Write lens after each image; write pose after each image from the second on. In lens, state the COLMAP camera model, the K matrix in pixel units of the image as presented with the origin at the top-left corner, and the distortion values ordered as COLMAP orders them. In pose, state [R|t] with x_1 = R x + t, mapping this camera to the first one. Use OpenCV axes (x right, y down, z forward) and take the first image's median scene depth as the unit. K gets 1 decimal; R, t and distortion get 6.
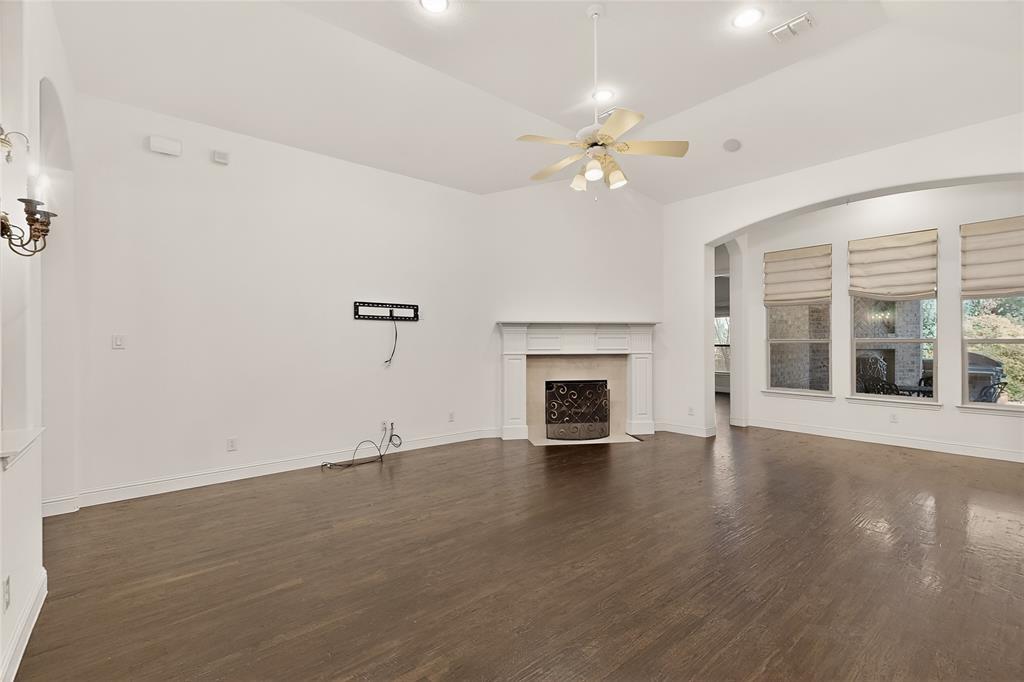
lens RADIAL K [[451.2, 0, 514.6], [0, 451.2, 339.5], [0, 0, 1]] dist [-0.001626, -0.000172]
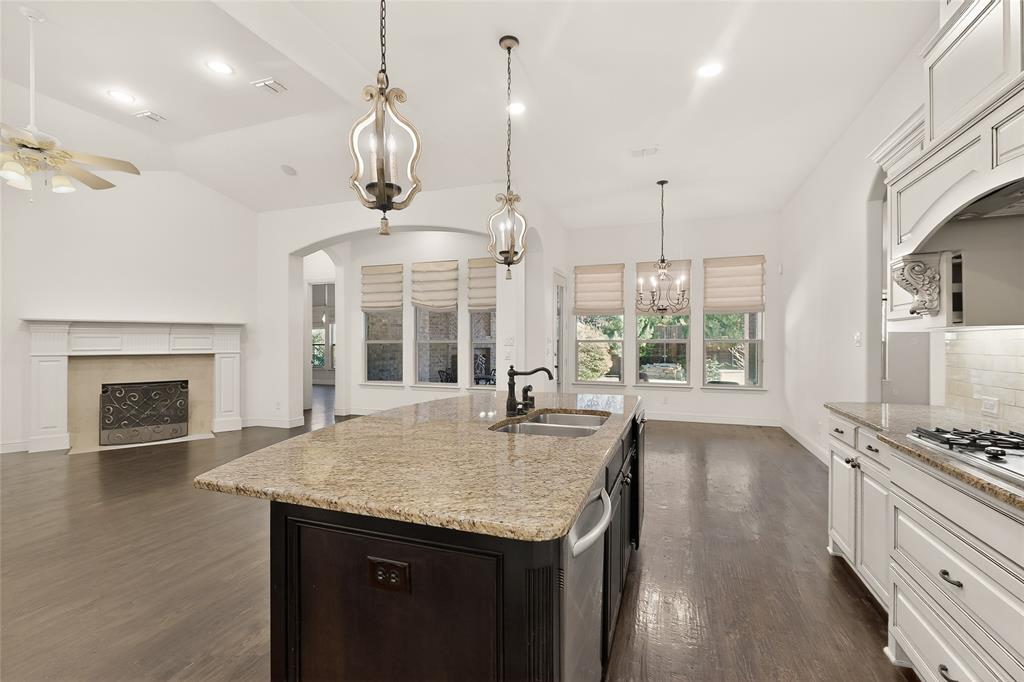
lens RADIAL K [[451.2, 0, 520.6], [0, 451.2, 344.2], [0, 0, 1]] dist [-0.001626, -0.000172]
pose [[0.853164, -0.001158, 0.521641, 0.326528], [-0.003819, 0.999957, 0.008465, -0.000982], [-0.521628, -0.009214, 0.853123, -0.242243]]
